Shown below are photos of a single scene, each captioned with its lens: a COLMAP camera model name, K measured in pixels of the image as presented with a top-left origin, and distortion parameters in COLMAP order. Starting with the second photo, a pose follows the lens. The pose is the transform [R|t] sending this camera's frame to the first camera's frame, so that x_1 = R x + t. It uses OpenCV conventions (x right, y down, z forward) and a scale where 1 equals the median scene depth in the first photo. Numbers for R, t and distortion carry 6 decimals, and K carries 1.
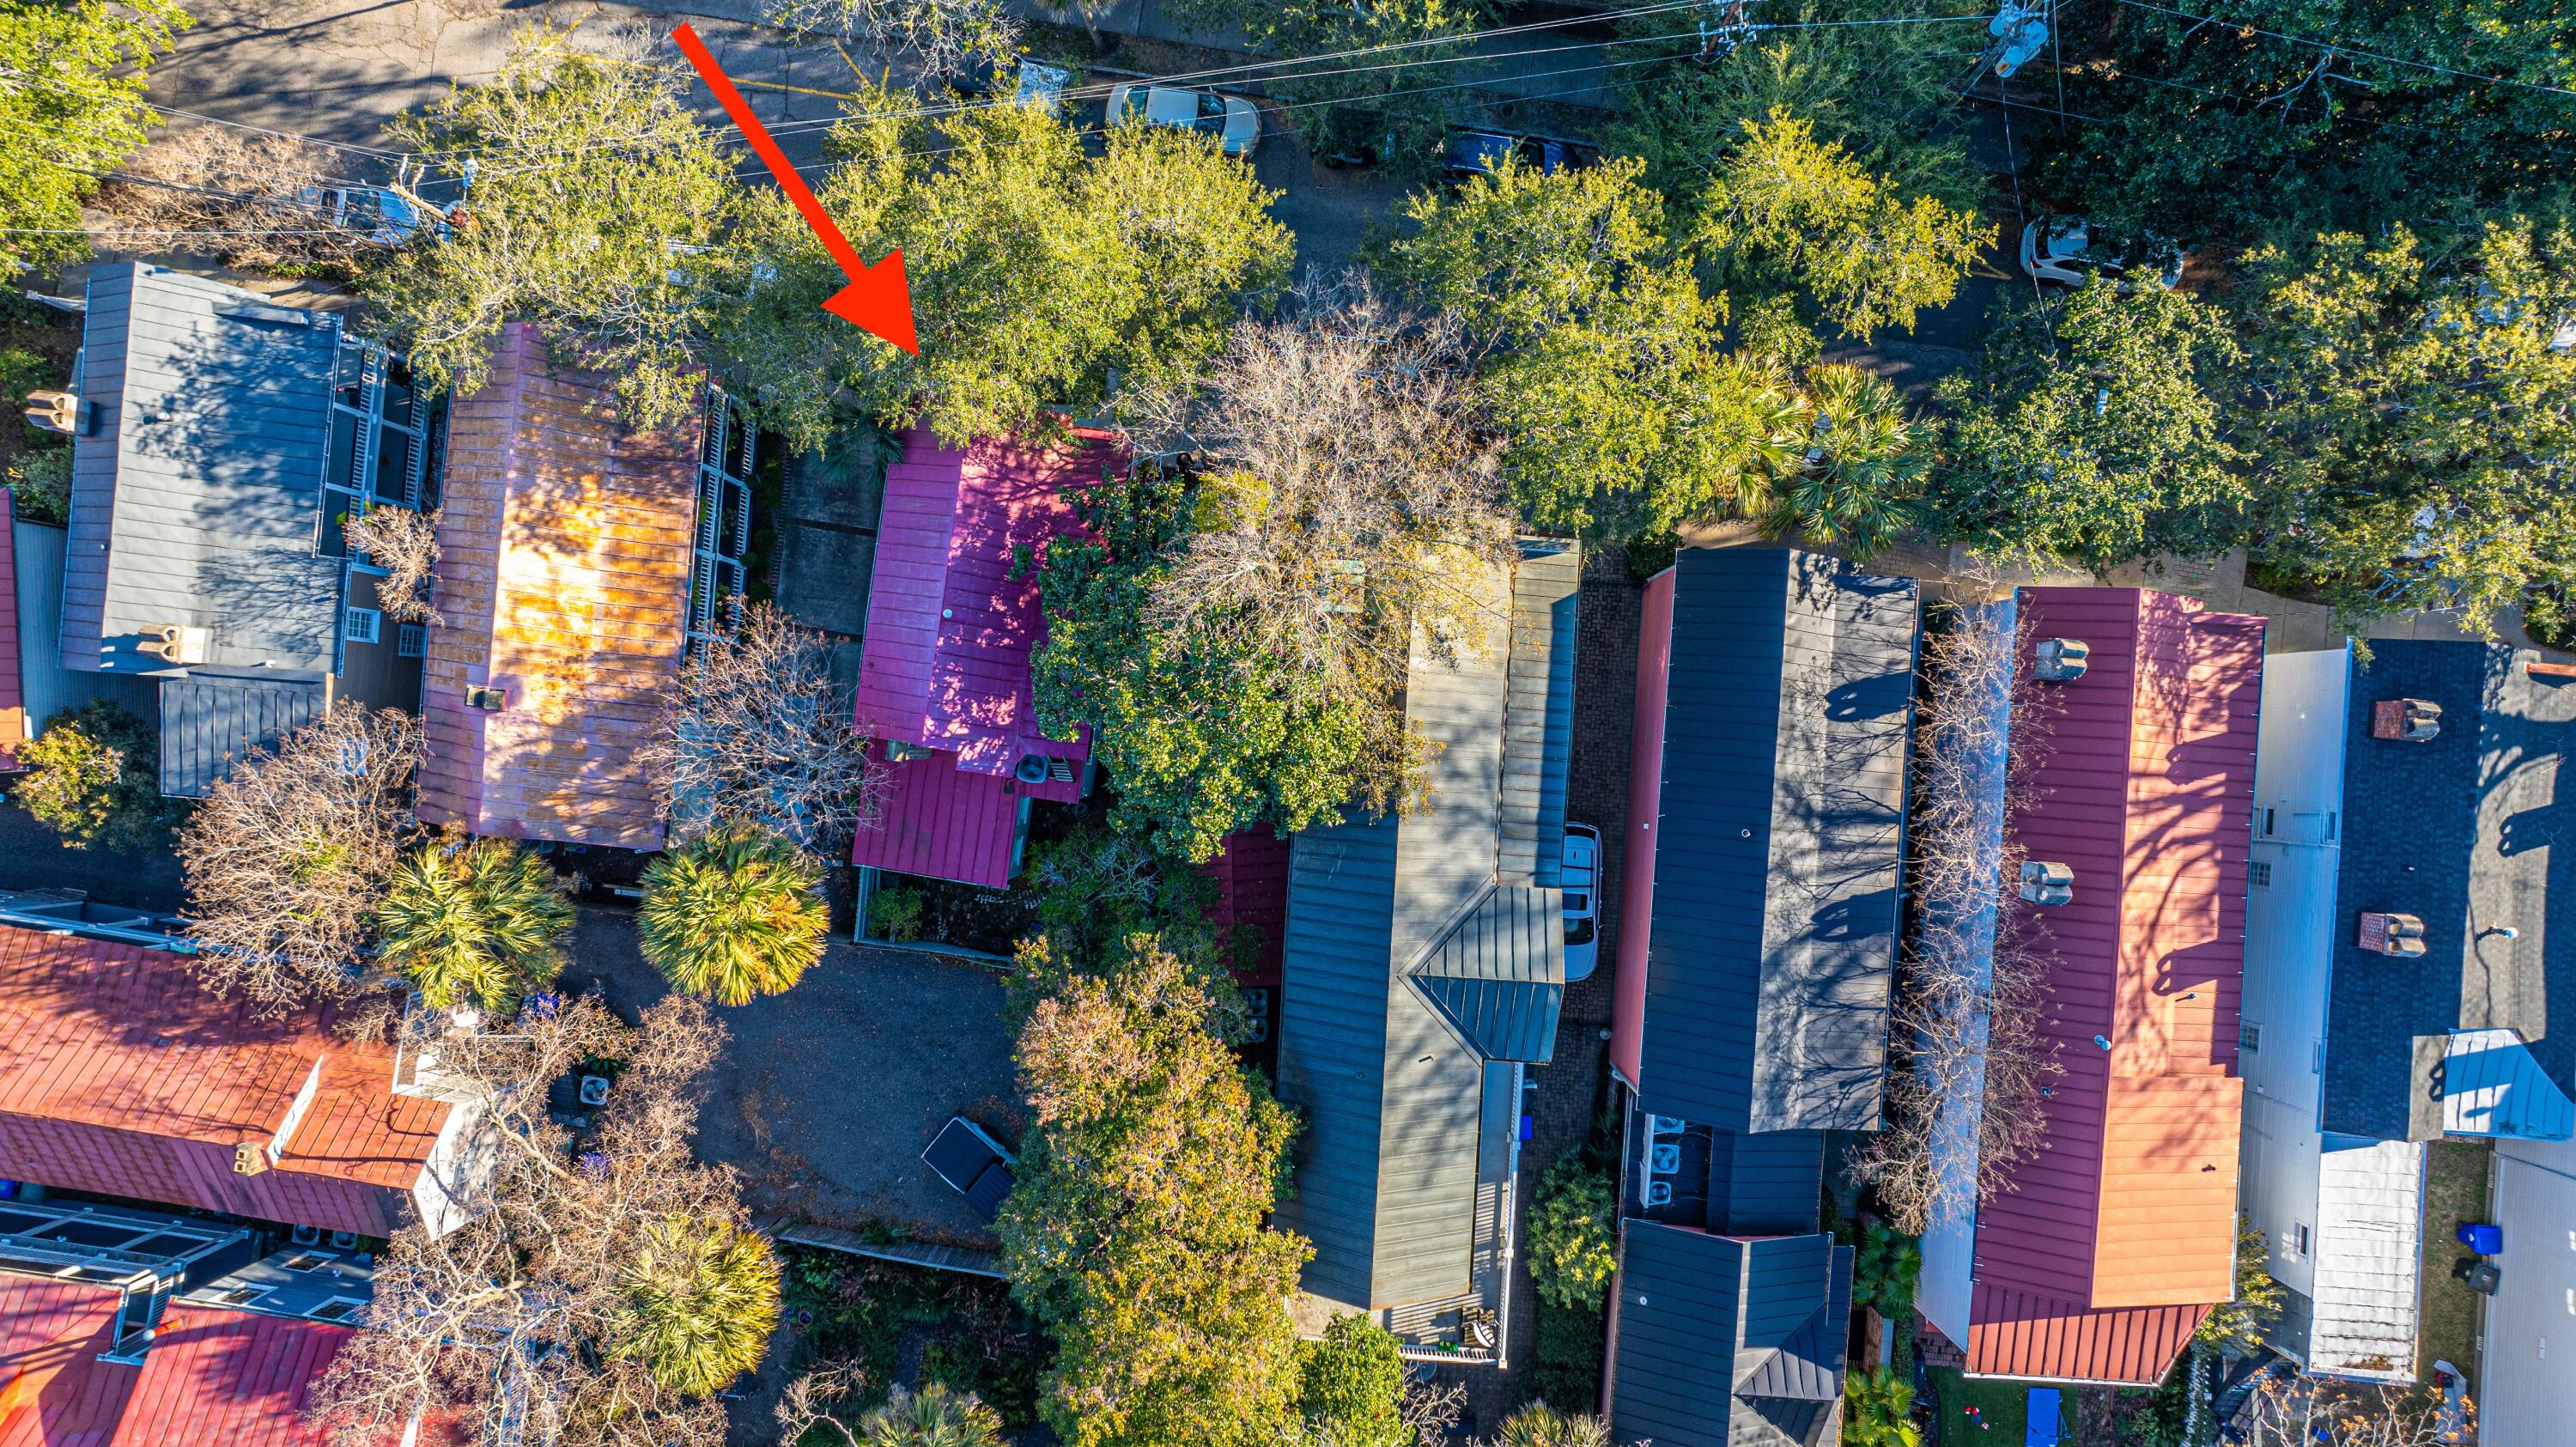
lens RADIAL K [[1844.6, 0, 1296.0], [0, 1844.6, 723.0], [0, 0, 1]] dist [-0.043362, 0.060774]
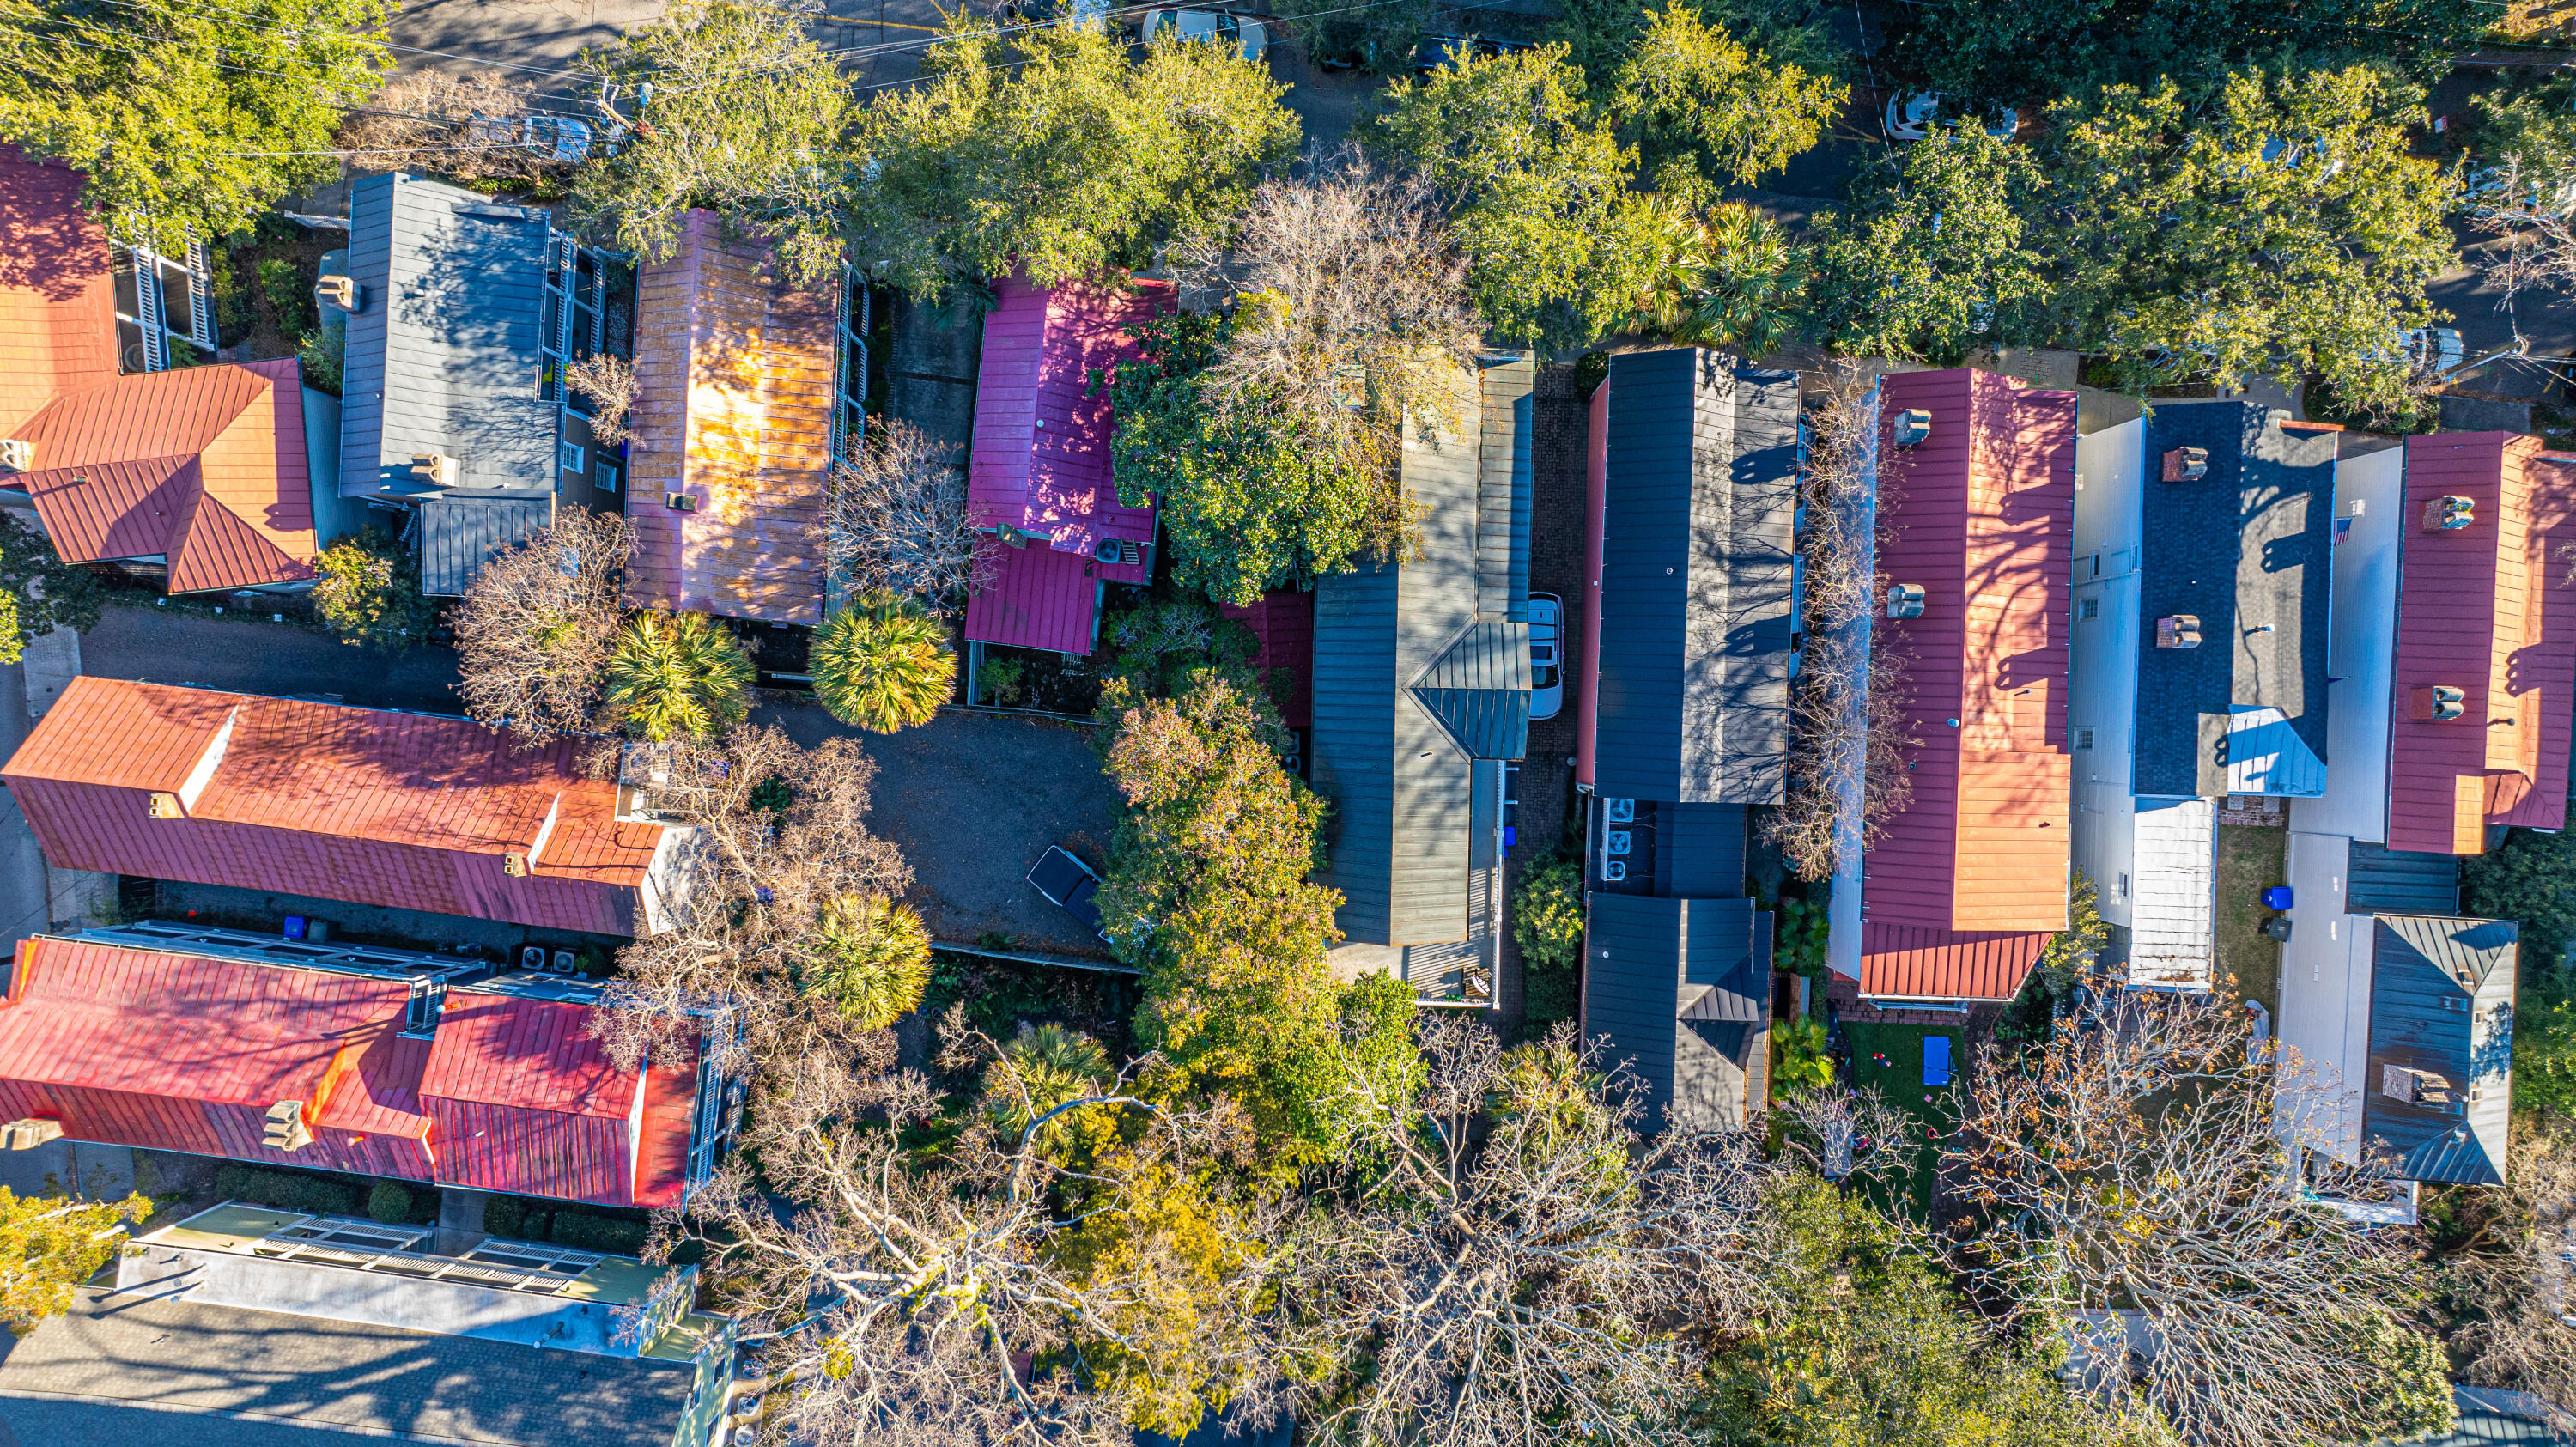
lens RADIAL K [[1822.1, 0, 1299.8], [0, 1822.1, 708.9], [0, 0, 1]] dist [-0.020079, 0.004011]
pose [[0.999351, -0.035926, -0.002585, -0.012998], [0.035952, 0.999296, 0.010704, 0.131952], [0.002199, -0.010790, 0.999939, -0.266711]]
